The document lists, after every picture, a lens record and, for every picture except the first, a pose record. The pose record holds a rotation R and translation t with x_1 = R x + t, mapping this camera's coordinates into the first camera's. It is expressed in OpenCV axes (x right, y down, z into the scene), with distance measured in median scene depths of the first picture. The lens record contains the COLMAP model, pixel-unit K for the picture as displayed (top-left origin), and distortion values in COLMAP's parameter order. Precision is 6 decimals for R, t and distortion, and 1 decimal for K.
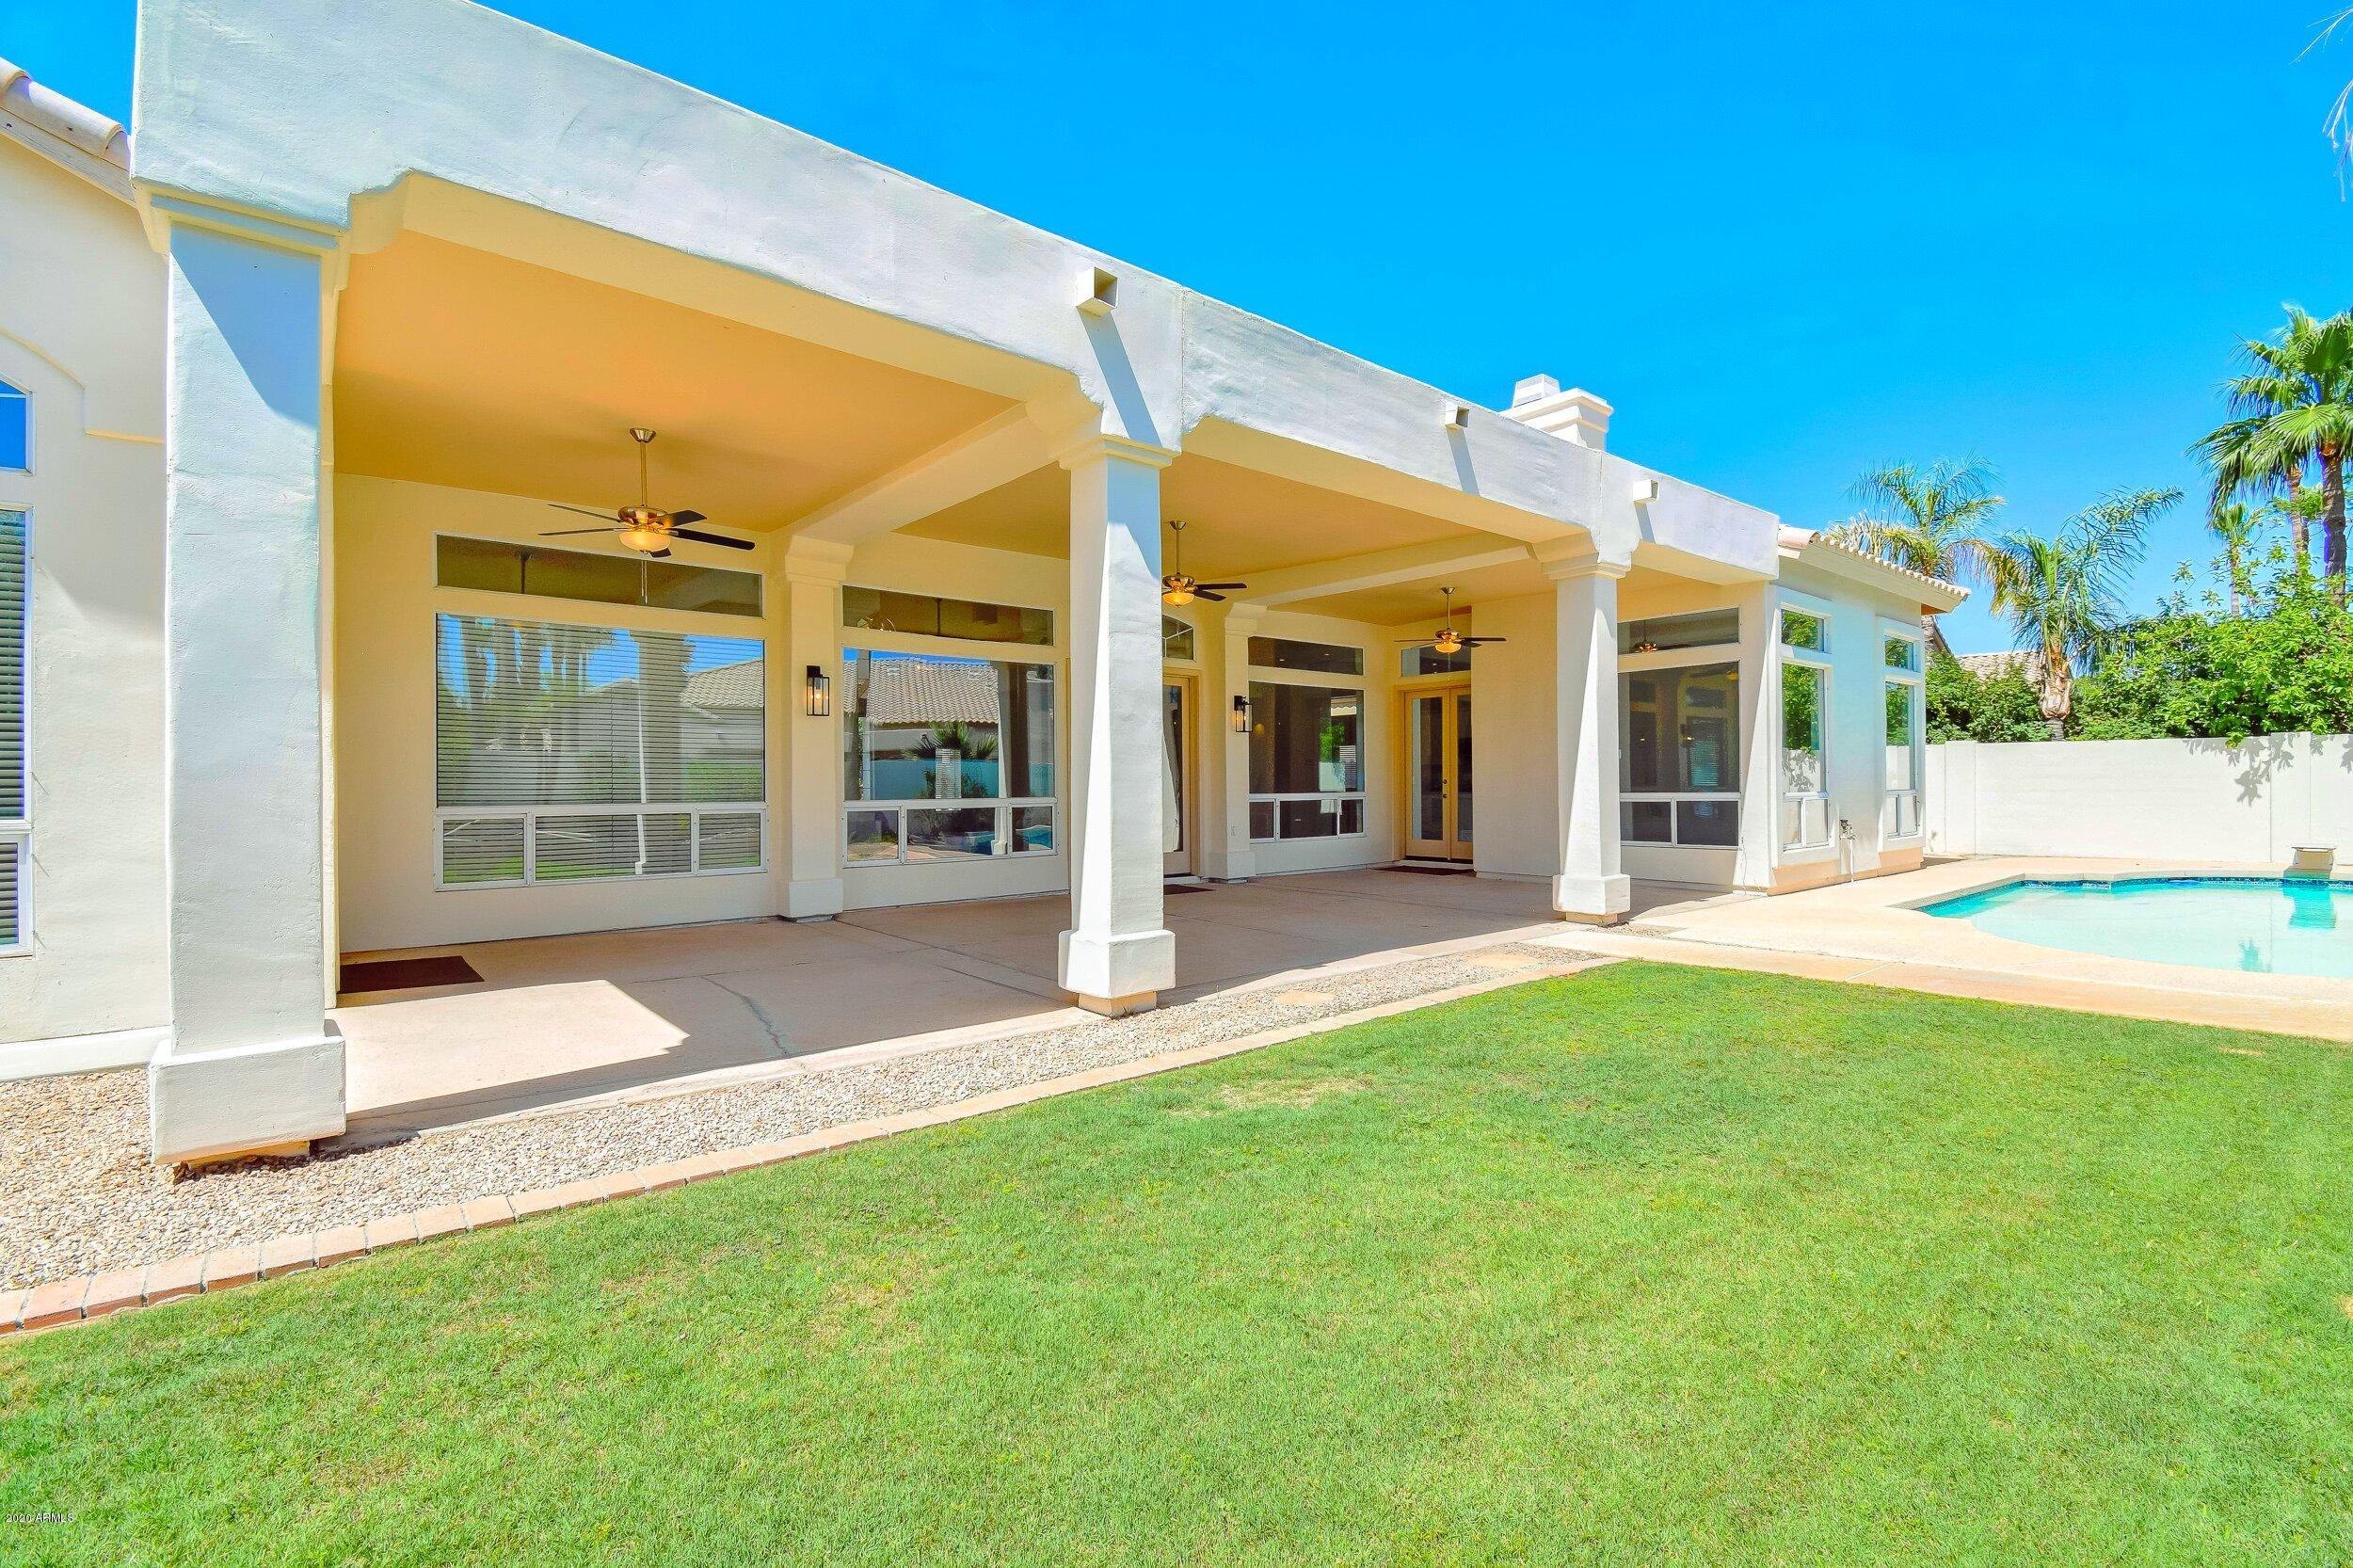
lens RADIAL K [[1051.1, 0, 1187.6], [0, 1051.1, 777.8], [0, 0, 1]] dist [0.025688, -0.024974]
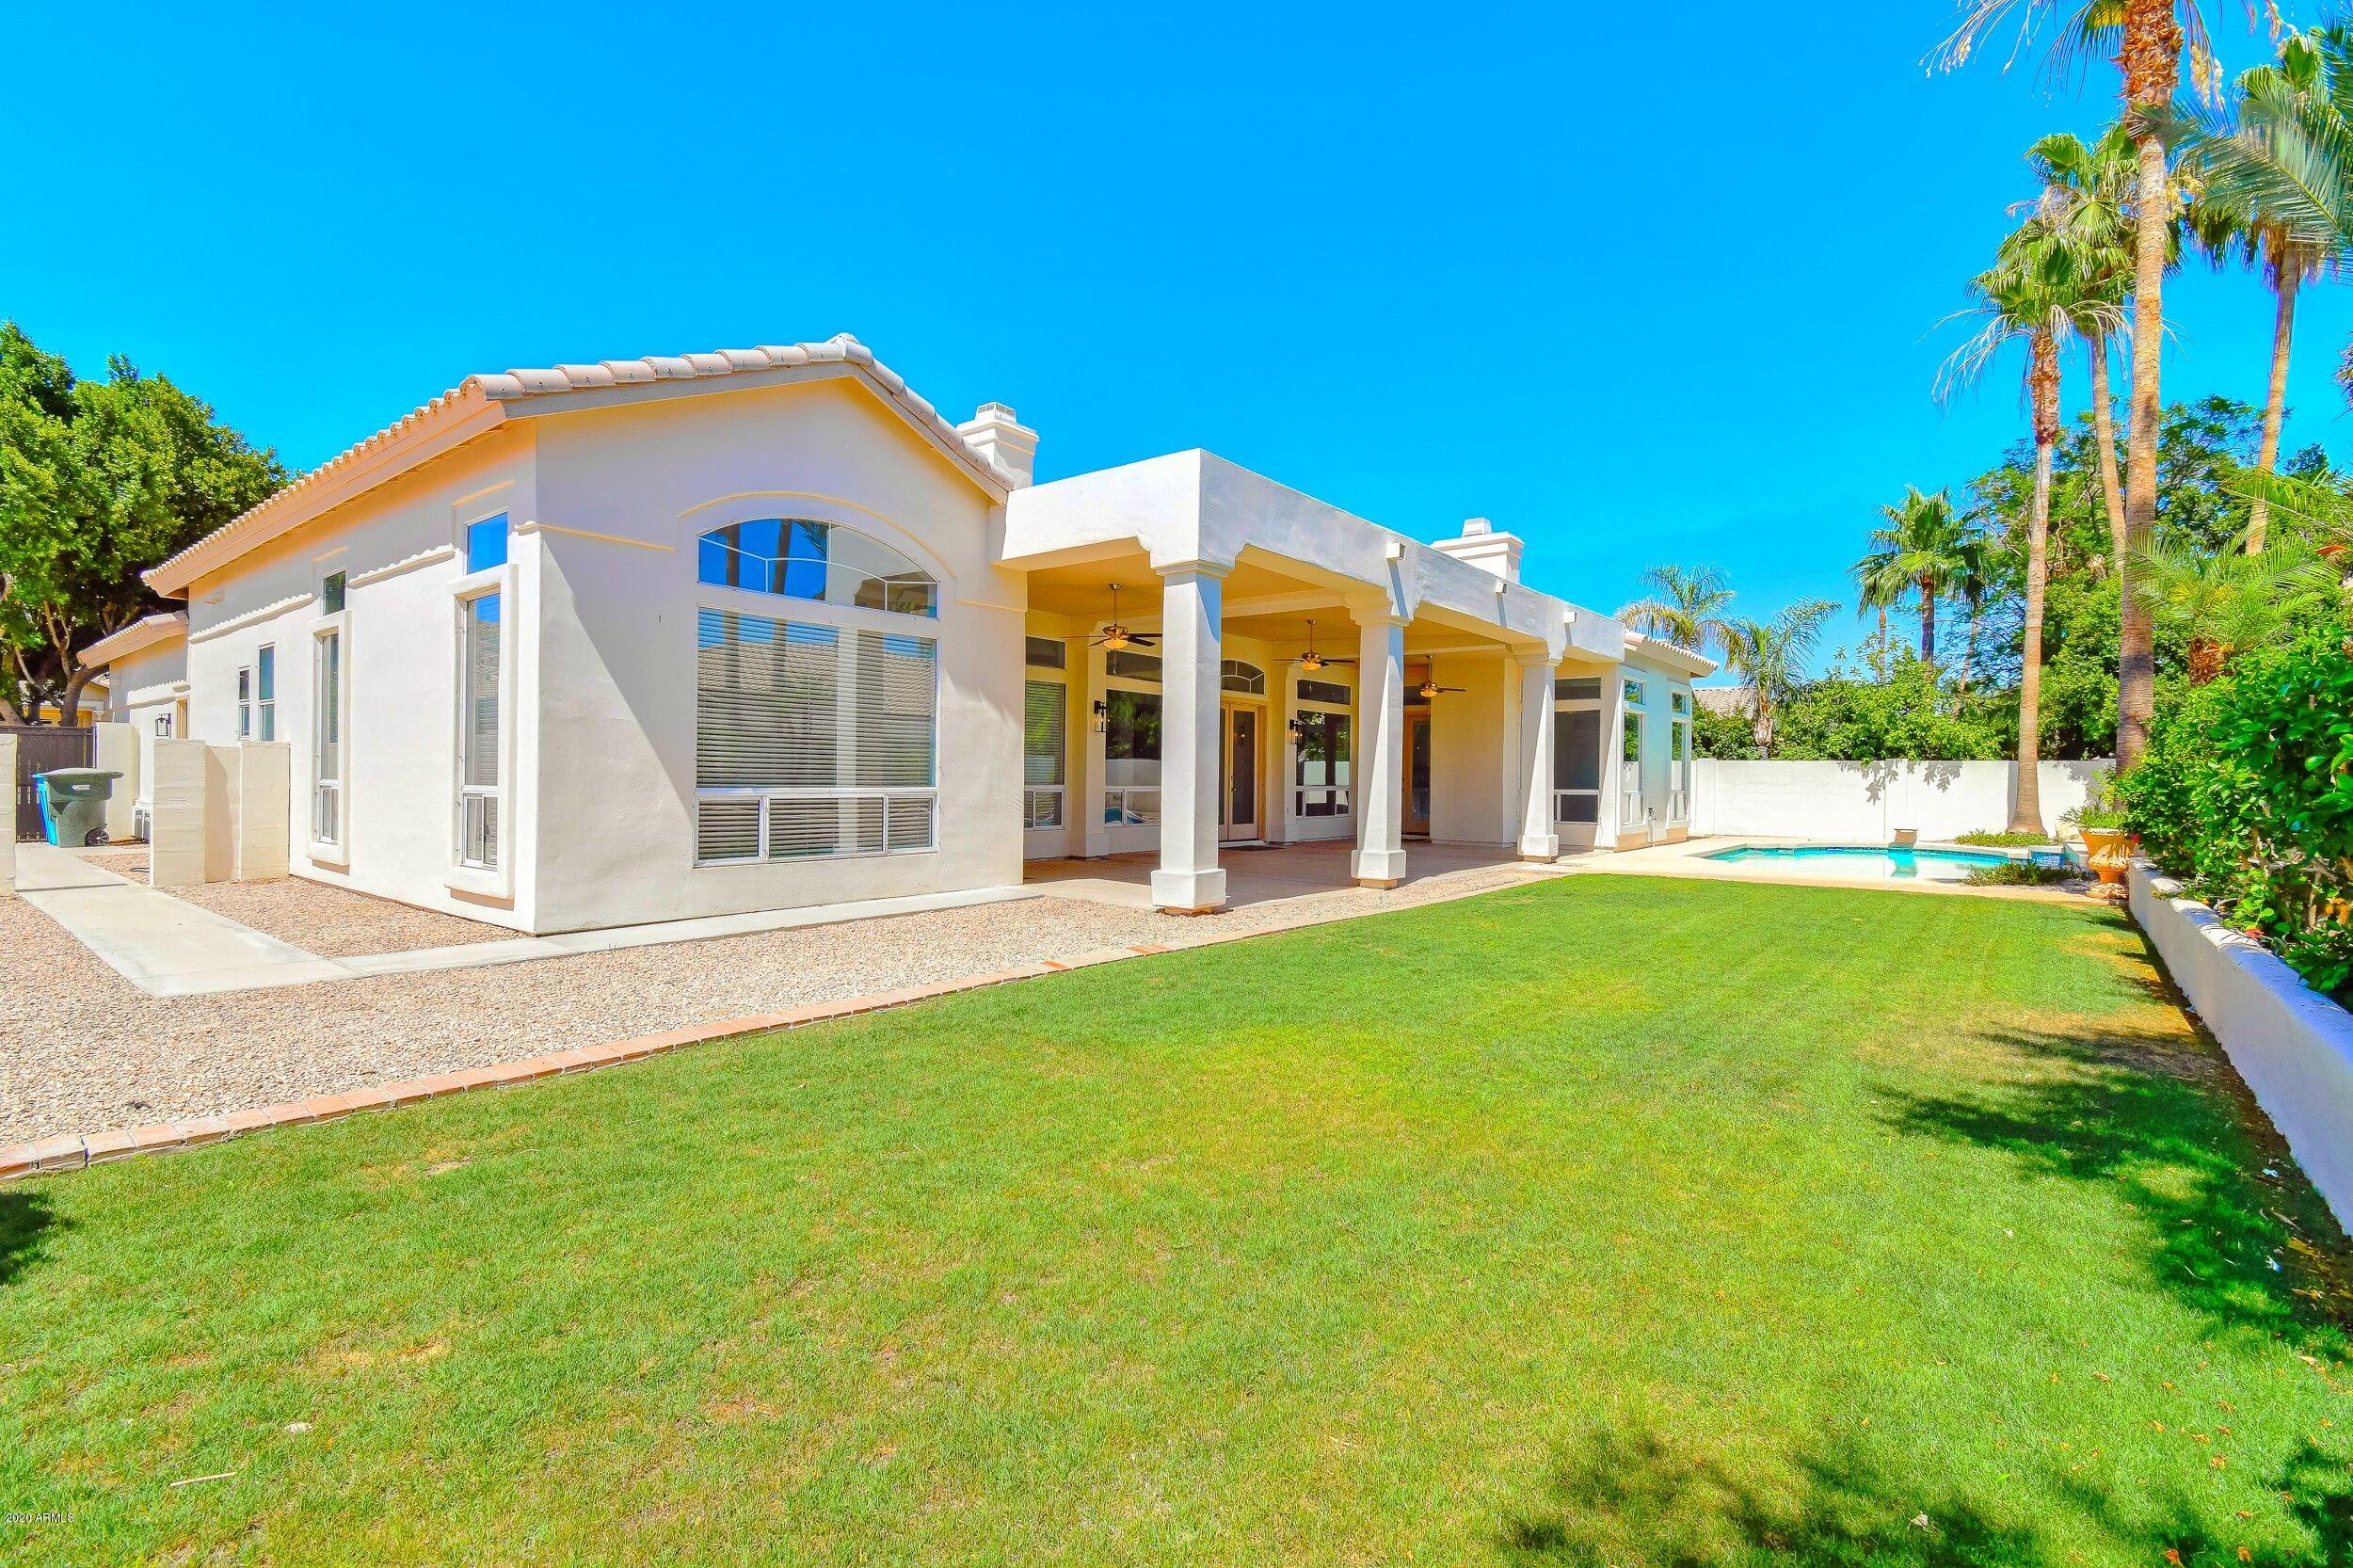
lens RADIAL K [[1051.1, 0, 1187.6], [0, 1051.1, 777.8], [0, 0, 1]] dist [0.025688, -0.024974]
pose [[0.980168, 0.019616, 0.197195, -0.339820], [-0.020905, 0.999772, 0.004459, 0.001032], [-0.197062, -0.008493, 0.980354, -0.383027]]
